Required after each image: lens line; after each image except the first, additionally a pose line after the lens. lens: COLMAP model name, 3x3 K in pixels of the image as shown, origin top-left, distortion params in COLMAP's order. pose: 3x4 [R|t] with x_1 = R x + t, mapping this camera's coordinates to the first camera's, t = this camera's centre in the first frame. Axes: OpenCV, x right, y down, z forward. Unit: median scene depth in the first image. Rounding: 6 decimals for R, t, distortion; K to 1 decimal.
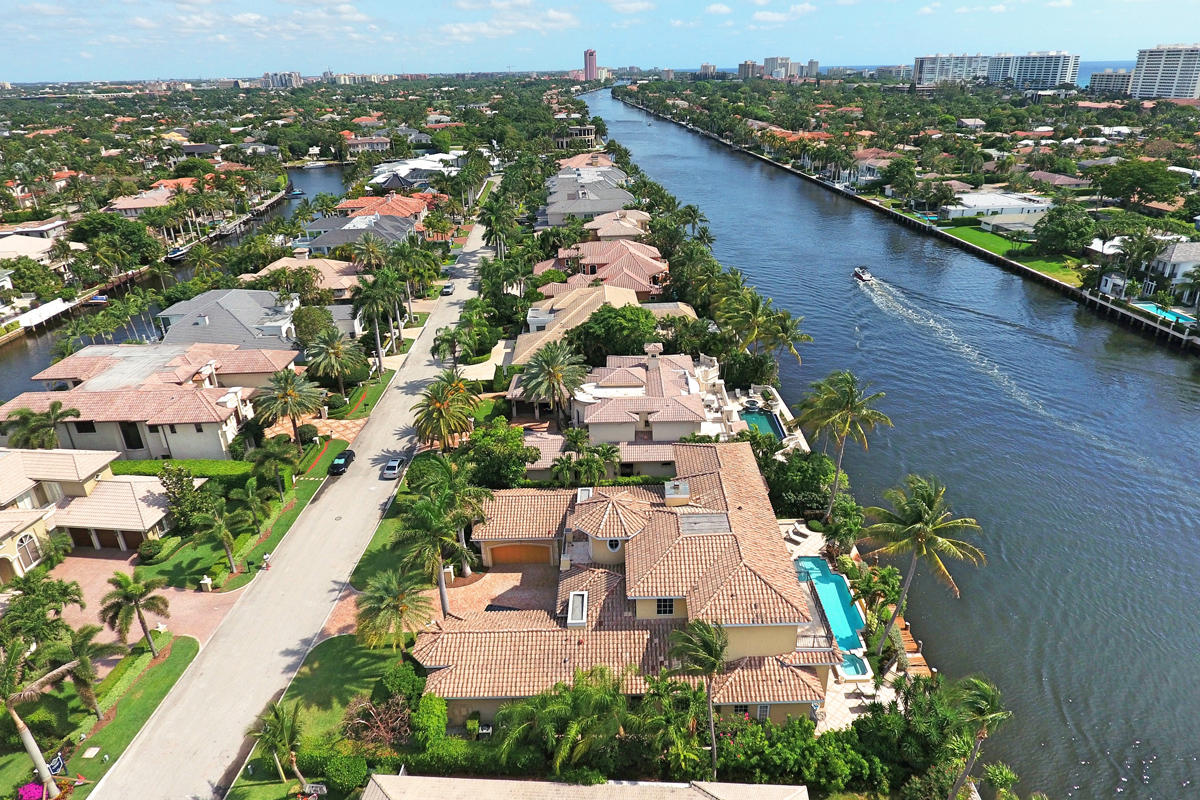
lens RADIAL K [[650.8, 0, 600.0], [0, 650.8, 400.0], [0, 0, 1]] dist [-0.002069, -0.000598]
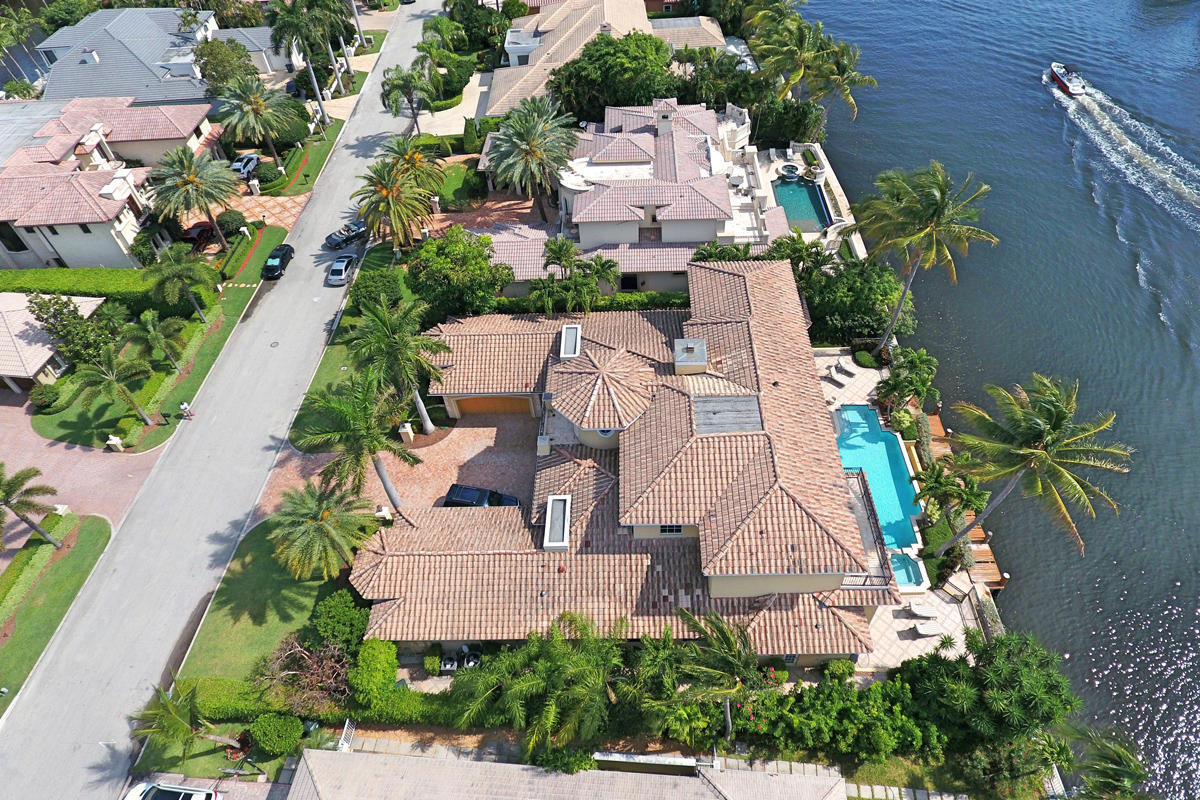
lens RADIAL K [[736.0, 0, 600.0], [0, 736.0, 400.0], [0, 0, 1]] dist [-0.005344, 0.000537]
pose [[0.999848, -0.014900, -0.009066, 0.015401], [0.017062, 0.943407, 0.331197, -0.062134], [0.003618, -0.331301, 0.943518, 0.135484]]
